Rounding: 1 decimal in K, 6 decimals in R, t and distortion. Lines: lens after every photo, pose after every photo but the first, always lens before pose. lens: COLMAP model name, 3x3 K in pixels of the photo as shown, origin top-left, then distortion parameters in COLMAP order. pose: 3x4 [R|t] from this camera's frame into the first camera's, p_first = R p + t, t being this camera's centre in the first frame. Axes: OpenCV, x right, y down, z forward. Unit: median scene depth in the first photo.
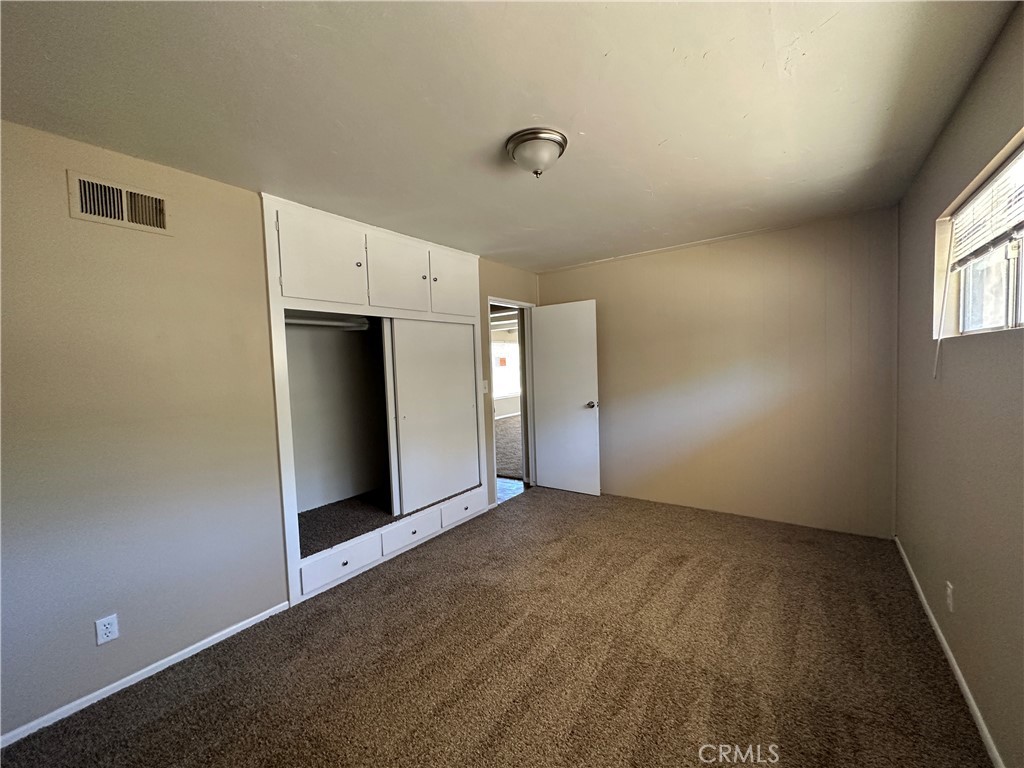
lens RADIAL K [[408.1, 0, 511.1], [0, 408.1, 384.3], [0, 0, 1]] dist [-0.002781, 0.001047]
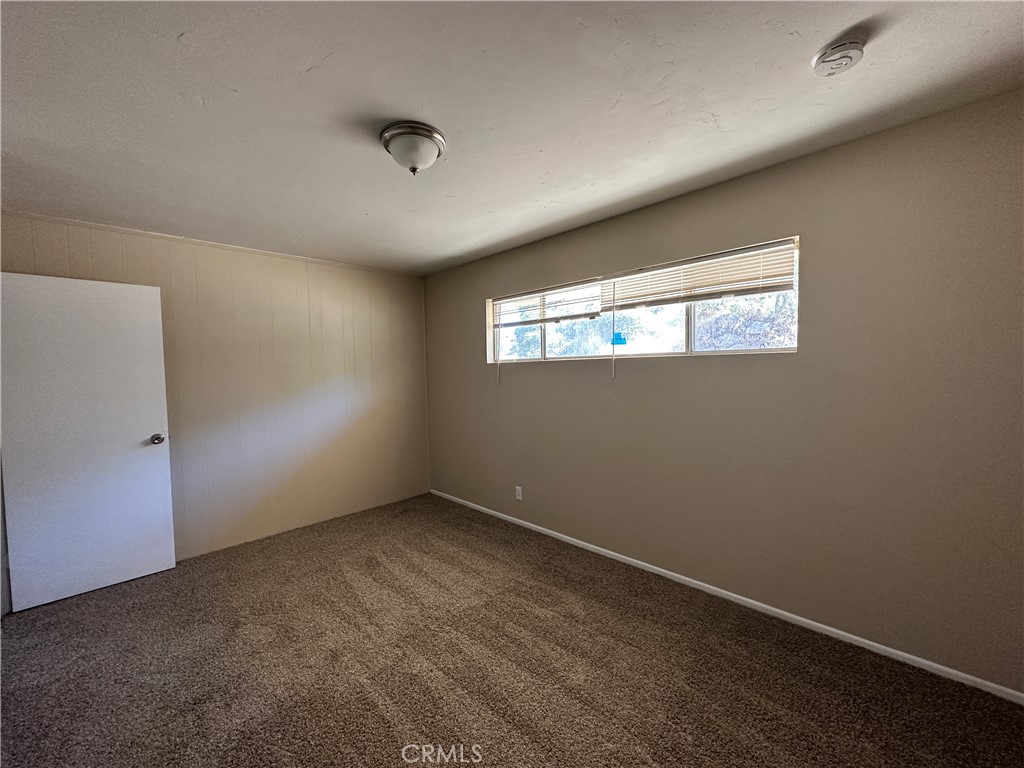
lens RADIAL K [[408.1, 0, 510.9], [0, 408.1, 382.2], [0, 0, 1]] dist [-0.002781, 0.001047]
pose [[0.160800, -0.003098, 0.986982, -0.537521], [0.063854, 0.997933, -0.007270, -0.002546], [-0.984919, 0.064192, 0.160666, 0.419463]]
